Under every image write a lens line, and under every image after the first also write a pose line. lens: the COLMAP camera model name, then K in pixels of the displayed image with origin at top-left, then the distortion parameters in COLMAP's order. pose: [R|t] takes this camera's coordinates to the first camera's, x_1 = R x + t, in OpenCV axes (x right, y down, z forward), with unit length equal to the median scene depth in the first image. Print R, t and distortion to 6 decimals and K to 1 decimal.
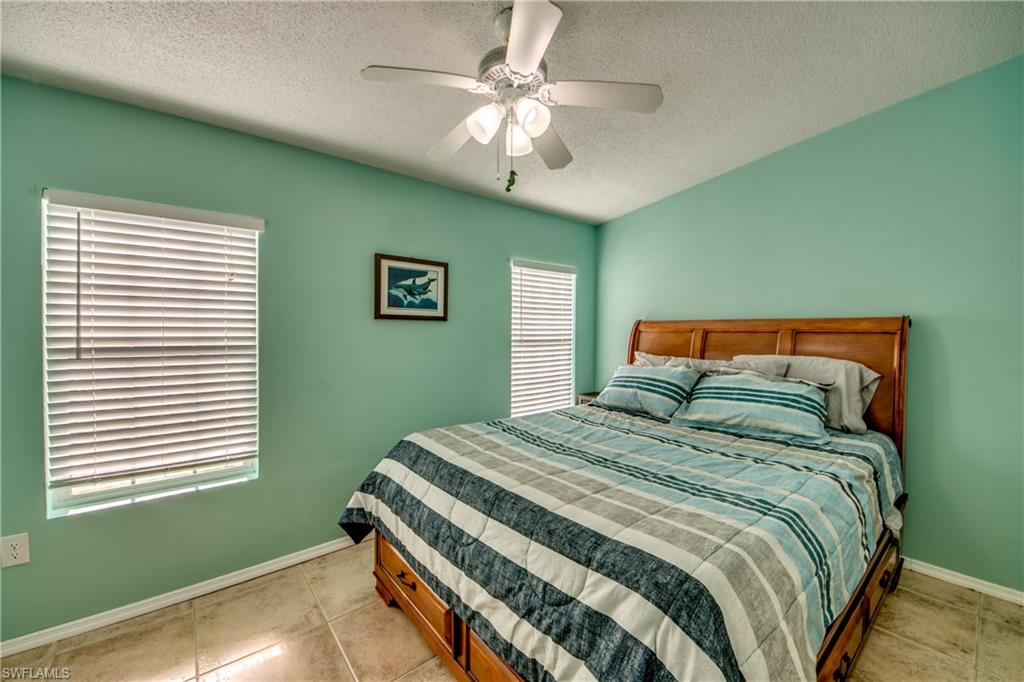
lens RADIAL K [[400.9, 0, 506.7], [0, 400.9, 336.2], [0, 0, 1]] dist [0.020487, -0.015340]
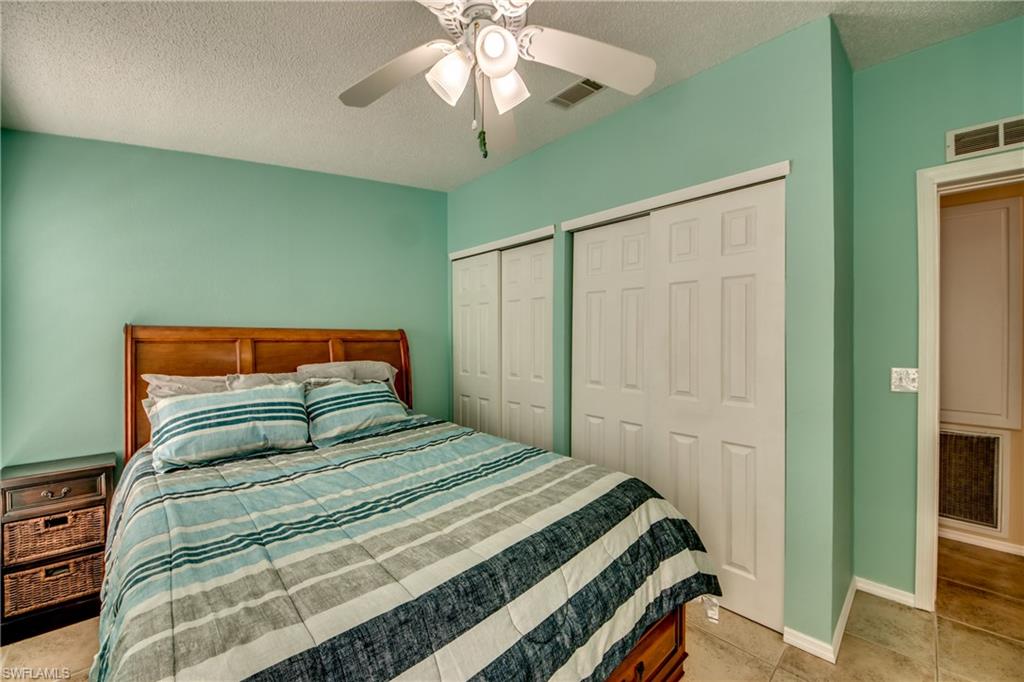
lens RADIAL K [[400.9, 0, 506.7], [0, 400.9, 336.2], [0, 0, 1]] dist [0.020487, -0.015340]
pose [[-0.104243, 0.002529, 0.994549, -0.620019], [0.019707, 0.999806, -0.000477, -0.017631], [-0.994357, 0.019550, -0.104273, 0.861213]]
